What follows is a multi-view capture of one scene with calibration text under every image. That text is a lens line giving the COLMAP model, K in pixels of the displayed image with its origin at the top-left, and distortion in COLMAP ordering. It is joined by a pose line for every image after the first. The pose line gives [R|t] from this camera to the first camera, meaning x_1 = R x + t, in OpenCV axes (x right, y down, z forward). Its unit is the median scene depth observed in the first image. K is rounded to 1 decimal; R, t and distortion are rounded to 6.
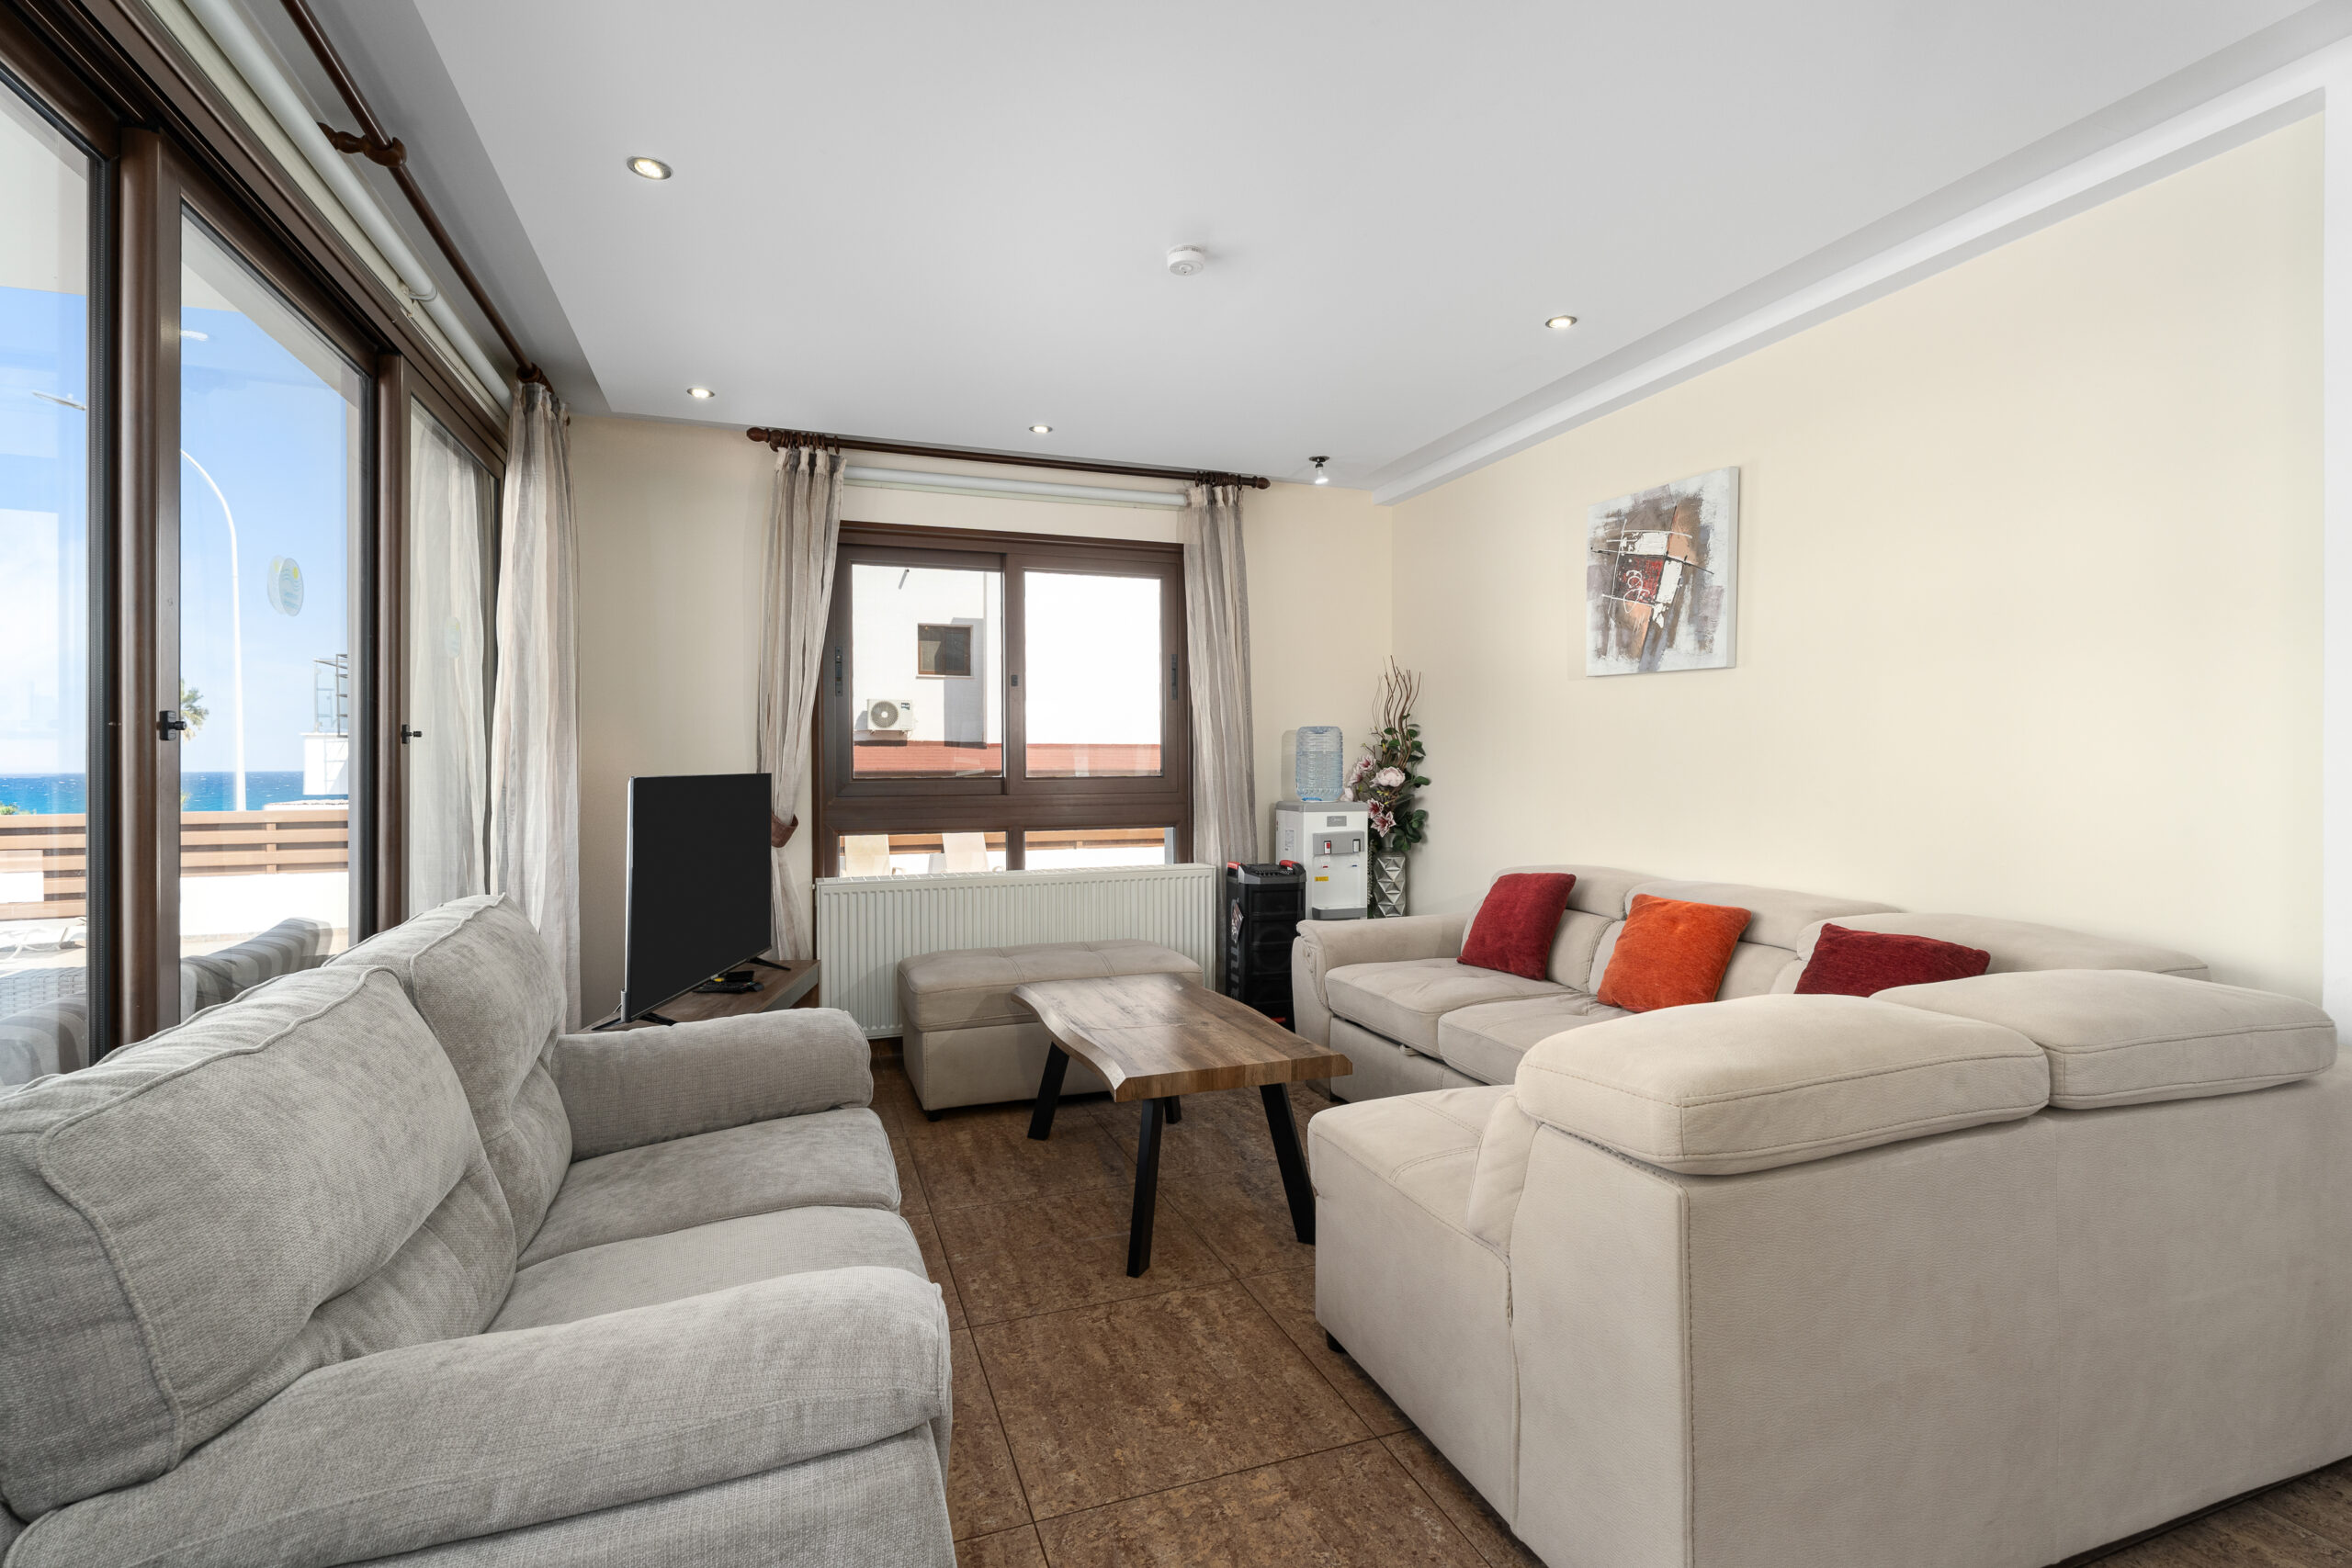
lens RADIAL K [[1059.6, 0, 1163.1], [0, 1059.6, 772.2], [0, 0, 1]] dist [0.000507, -0.000124]
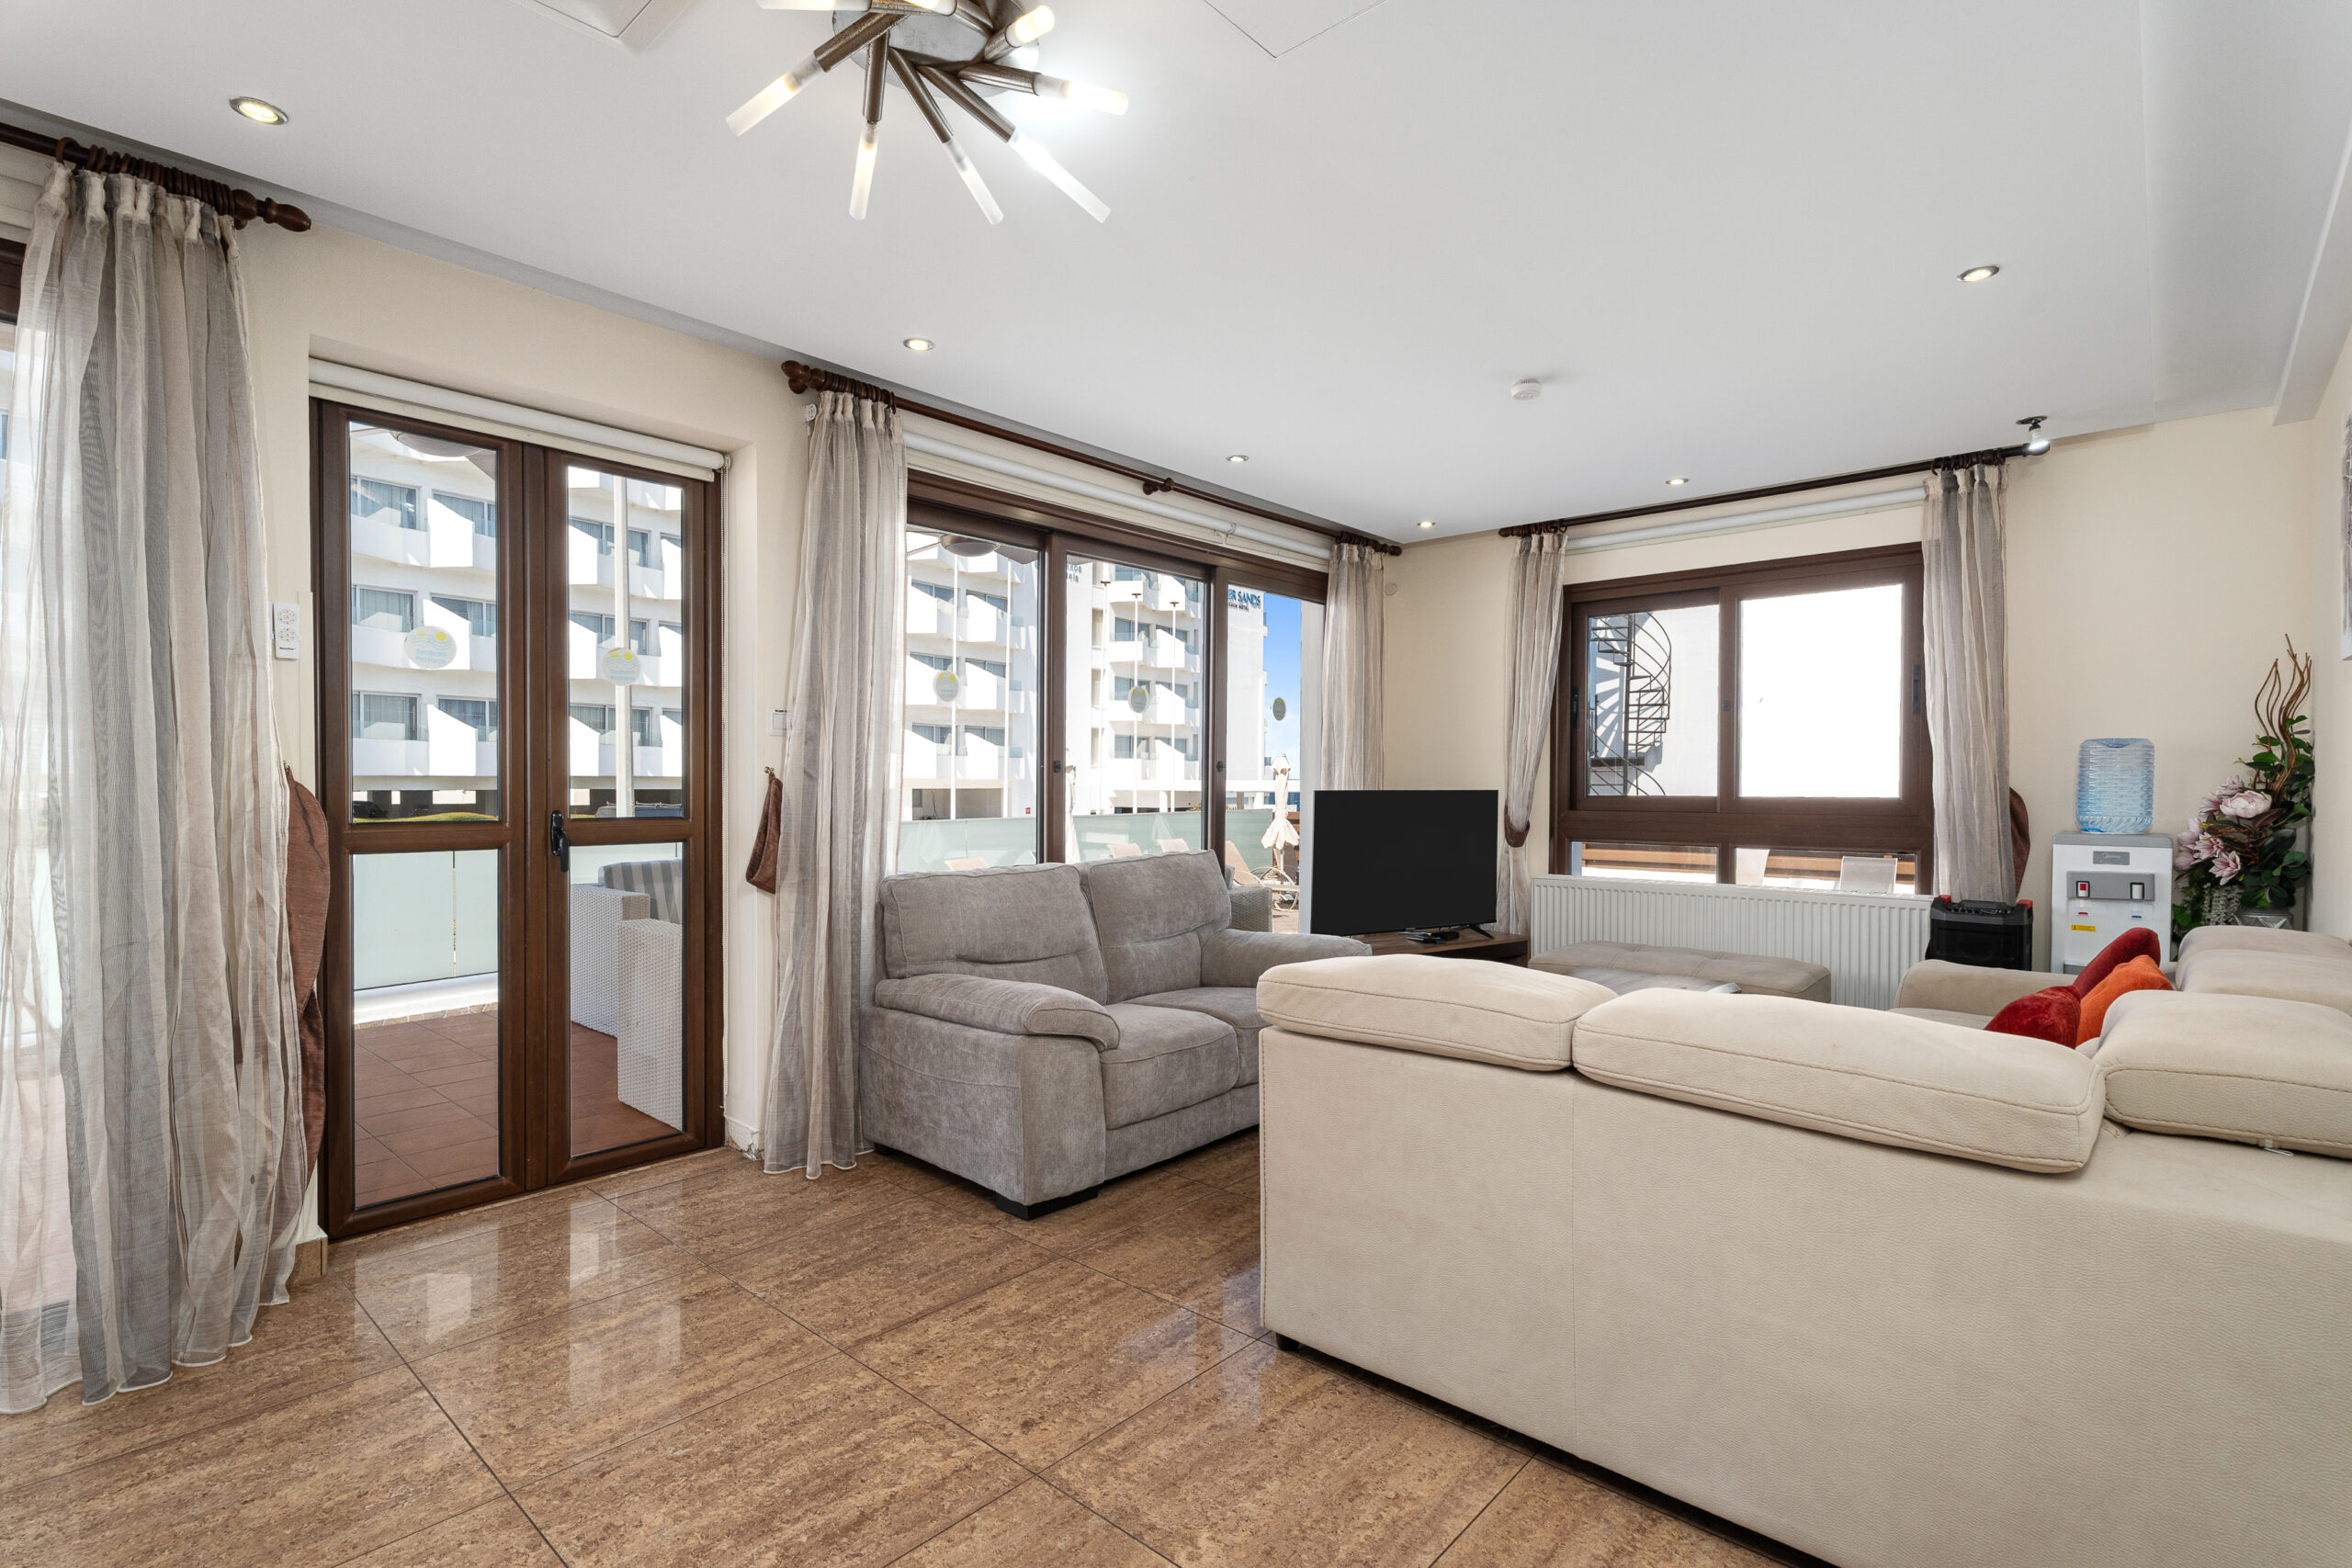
lens RADIAL K [[1085.9, 0, 1210.0], [0, 1085.9, 791.8], [0, 0, 1]] dist [0.002651, -0.000397]
pose [[0.499639, 0.009685, -0.866179, 0.542222], [-0.011541, 0.999923, 0.004523, 0.000894], [0.866157, 0.007737, 0.499713, 0.011164]]
